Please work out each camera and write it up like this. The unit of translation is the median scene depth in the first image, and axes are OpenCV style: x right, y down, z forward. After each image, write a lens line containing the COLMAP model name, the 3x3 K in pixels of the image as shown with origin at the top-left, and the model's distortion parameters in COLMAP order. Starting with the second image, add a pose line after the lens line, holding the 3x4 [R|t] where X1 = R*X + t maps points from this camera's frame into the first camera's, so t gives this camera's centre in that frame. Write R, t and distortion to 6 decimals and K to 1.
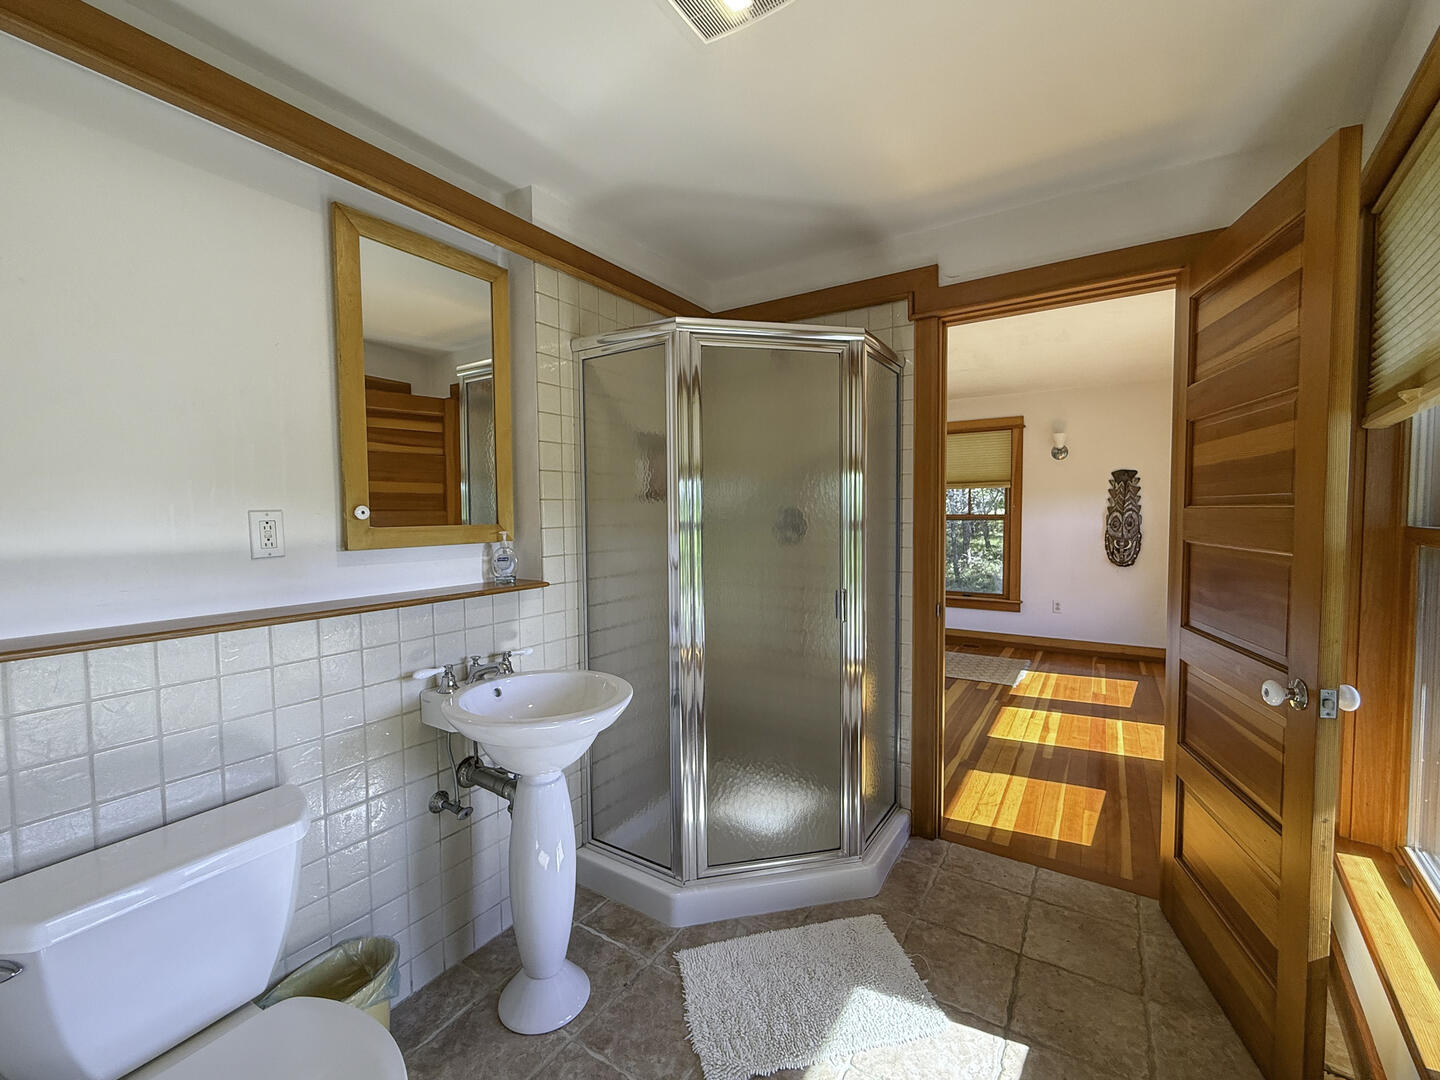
lens RADIAL K [[608.6, 0, 720.0], [0, 608.6, 540.0], [0, 0, 1]] dist [0.000708, -0.000522]
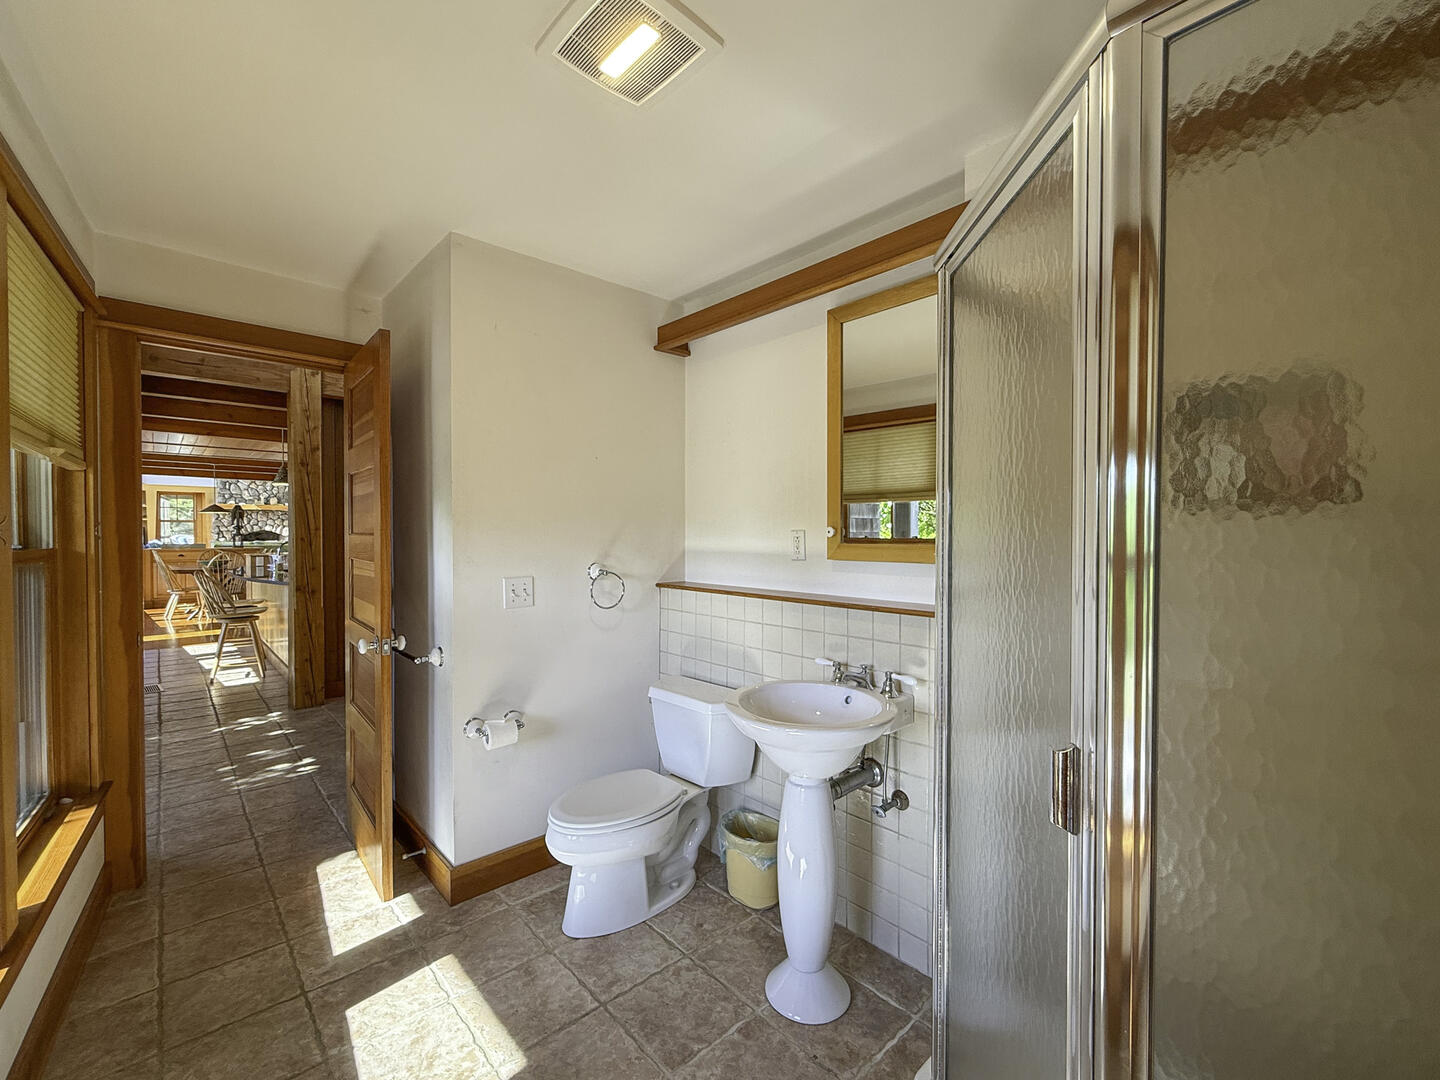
lens RADIAL K [[608.6, 0, 720.0], [0, 608.6, 540.0], [0, 0, 1]] dist [0.000708, -0.000522]
pose [[-0.258840, 0.021646, -0.965678, 0.782764], [-0.042930, 0.998503, 0.033889, -0.064029], [0.964966, 0.050228, -0.257524, 1.121416]]
